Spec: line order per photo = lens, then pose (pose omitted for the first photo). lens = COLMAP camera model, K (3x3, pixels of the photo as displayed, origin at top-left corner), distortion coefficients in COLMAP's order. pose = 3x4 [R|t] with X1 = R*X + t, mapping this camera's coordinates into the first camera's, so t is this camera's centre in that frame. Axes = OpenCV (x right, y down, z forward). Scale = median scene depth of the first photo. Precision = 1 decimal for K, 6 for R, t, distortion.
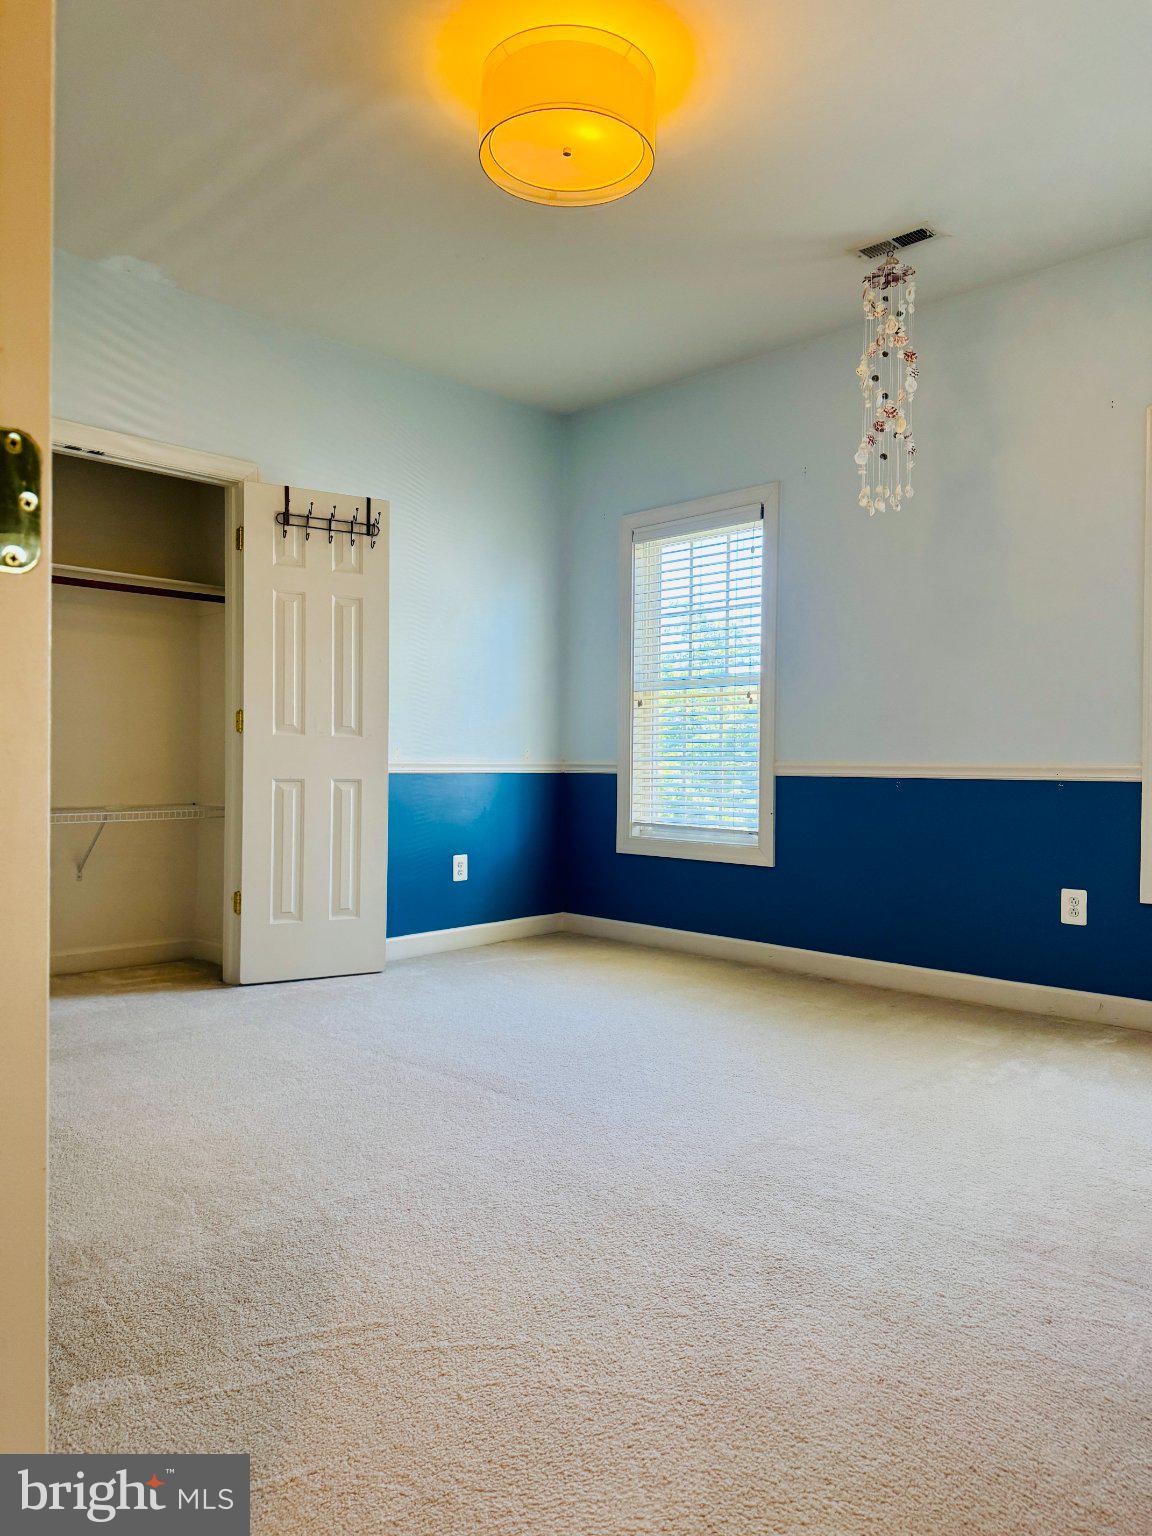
lens RADIAL K [[1096.2, 0, 580.2], [0, 1096.2, 773.4], [0, 0, 1]] dist [0.069778, -0.065555]
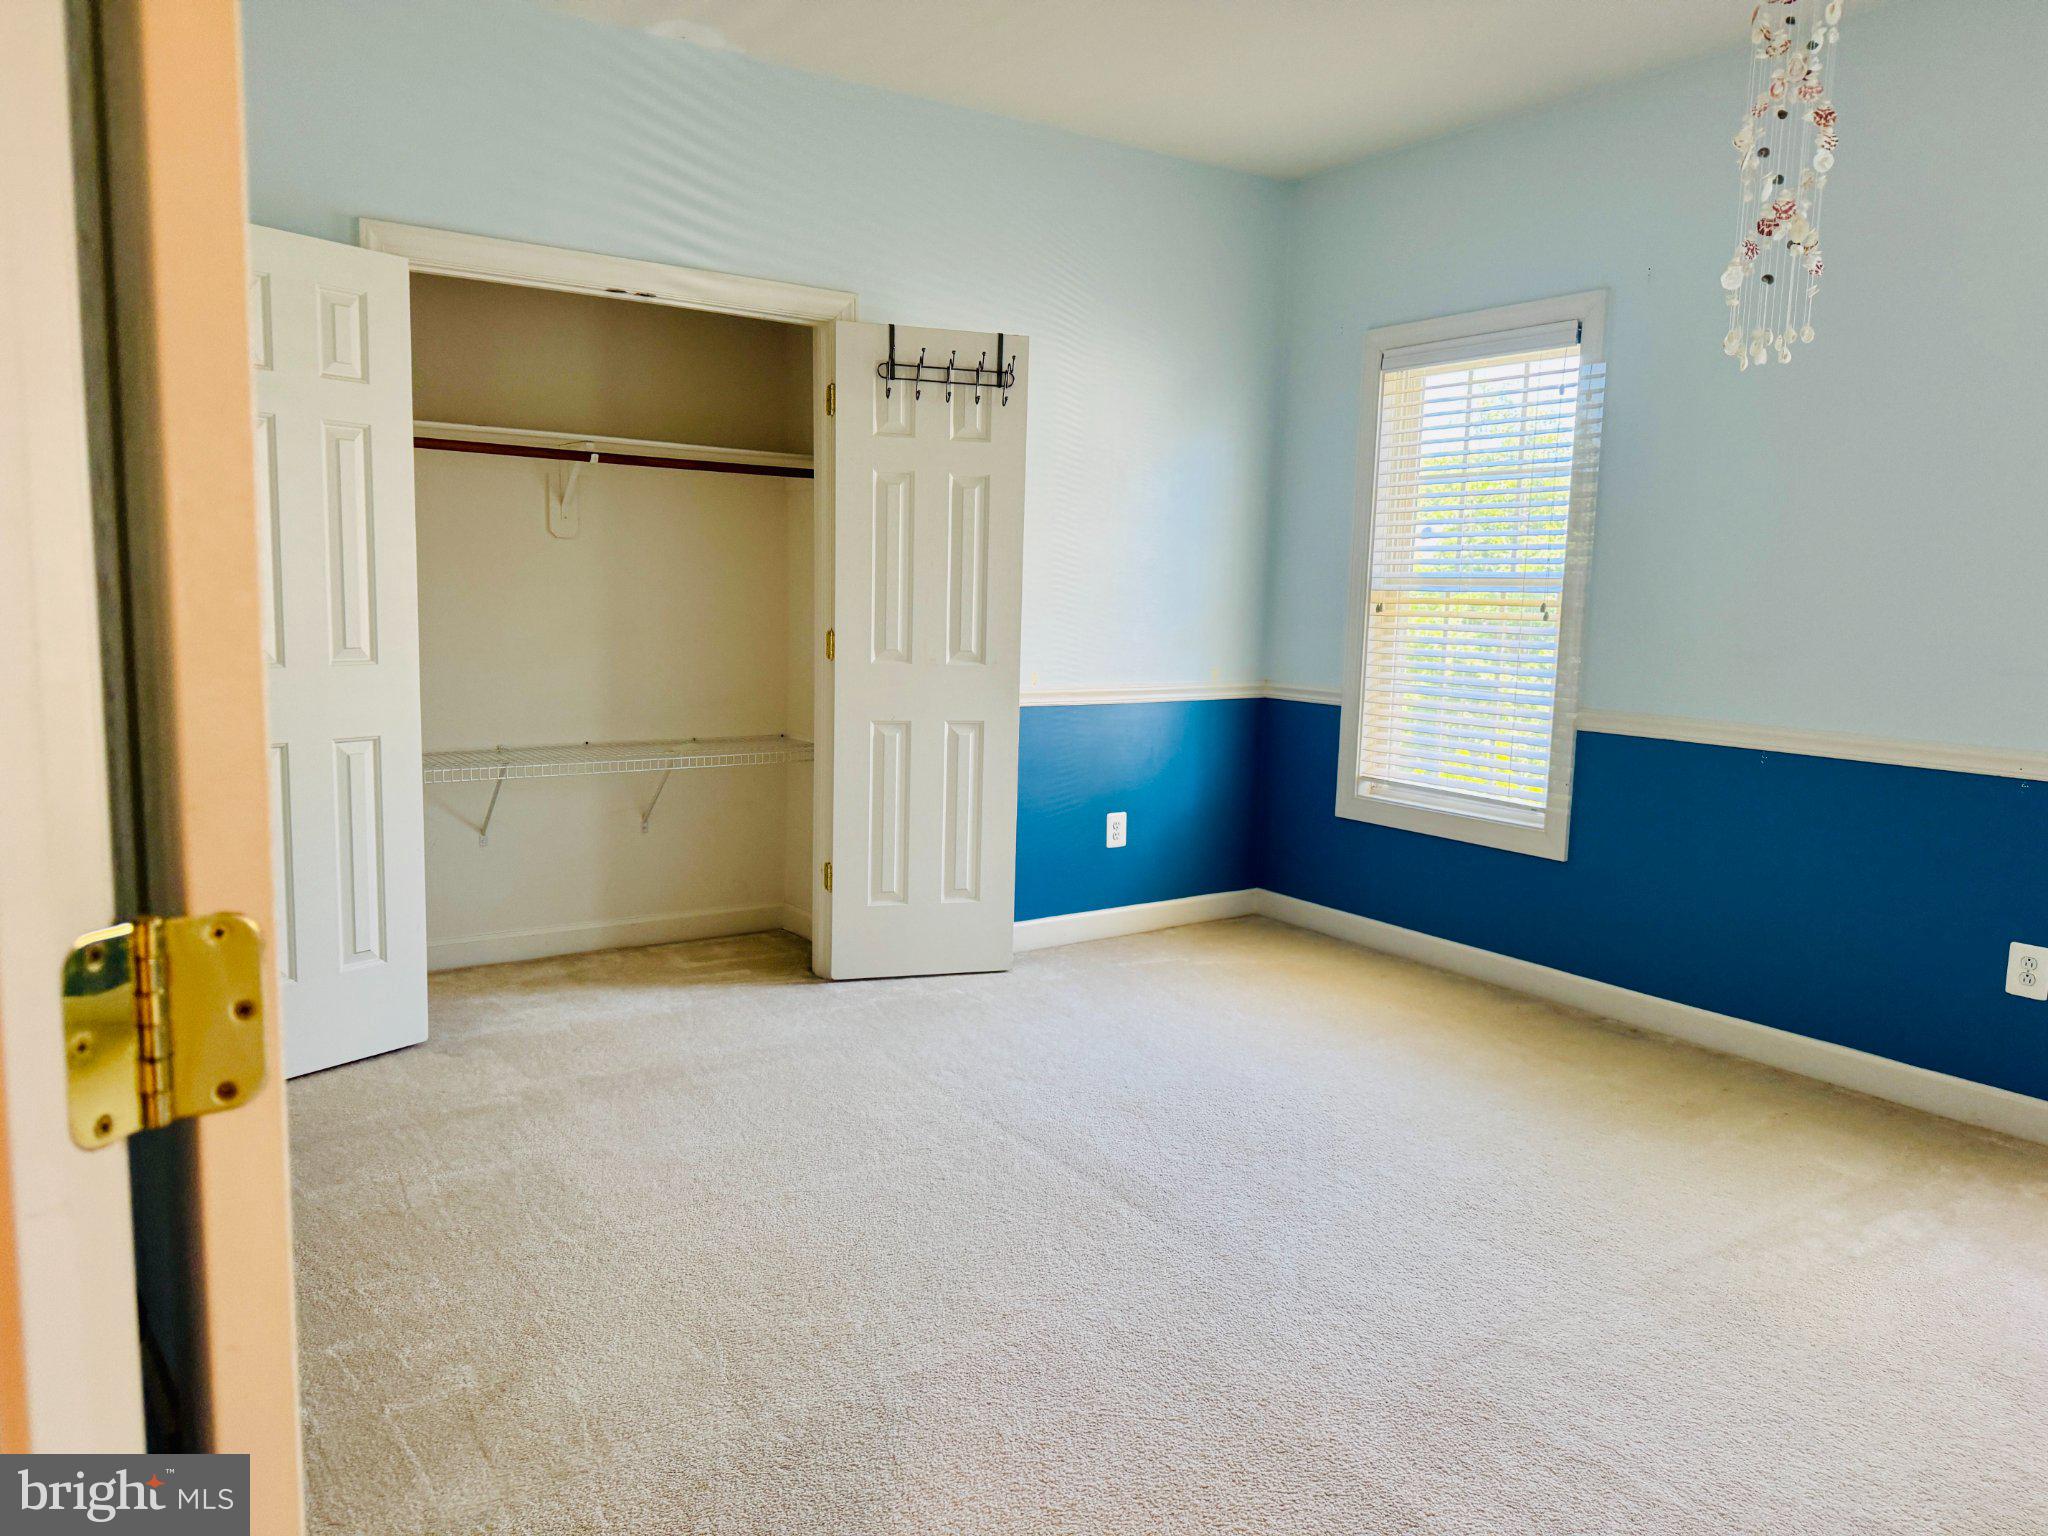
lens RADIAL K [[1461.6, 0, 1036.4], [0, 1461.6, 761.2], [0, 0, 1]] dist [0.069778, -0.065555]
pose [[0.980522, 0.041136, -0.192053, 0.032954], [-0.019052, 0.993131, 0.115450, -0.099001], [0.195483, -0.109542, 0.974570, 0.037699]]
